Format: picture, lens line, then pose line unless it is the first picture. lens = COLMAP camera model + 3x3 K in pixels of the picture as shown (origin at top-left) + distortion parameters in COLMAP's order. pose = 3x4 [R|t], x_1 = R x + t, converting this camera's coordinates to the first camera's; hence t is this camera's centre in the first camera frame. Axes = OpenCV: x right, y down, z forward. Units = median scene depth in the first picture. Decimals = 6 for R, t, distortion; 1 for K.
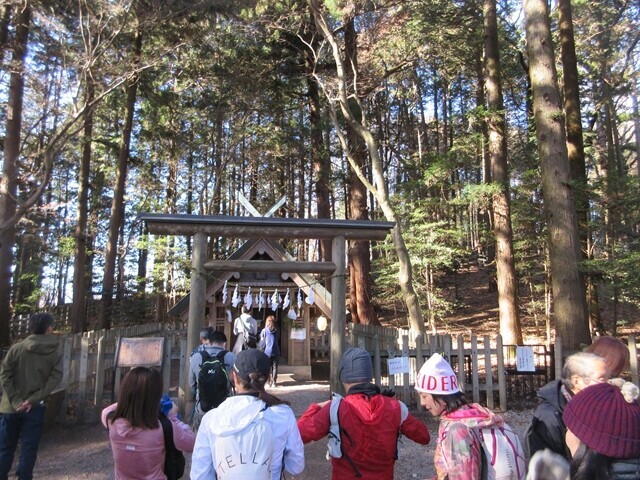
lens RADIAL K [[453.1, 0, 306.2], [0, 453.1, 238.6], [0, 0, 1]] dist [-0.001436, 0.001420]
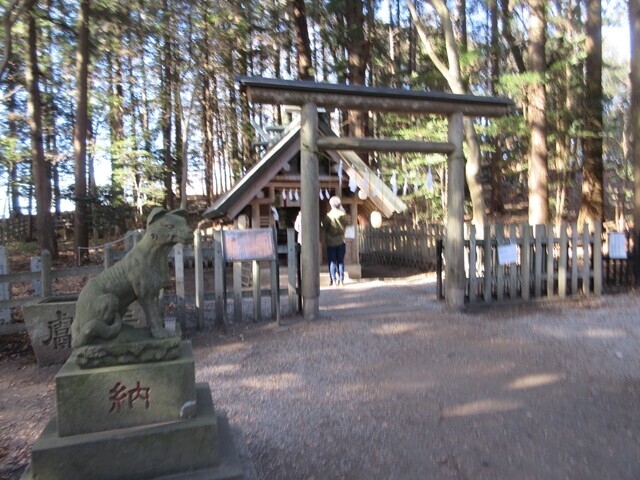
lens RADIAL K [[453.1, 0, 306.2], [0, 453.1, 238.6], [0, 0, 1]] dist [-0.001436, 0.001420]
pose [[0.990026, -0.023172, 0.138968, -0.332417], [-0.003562, 0.981950, 0.189109, 0.067795], [-0.140842, -0.187718, 0.972073, 0.139577]]
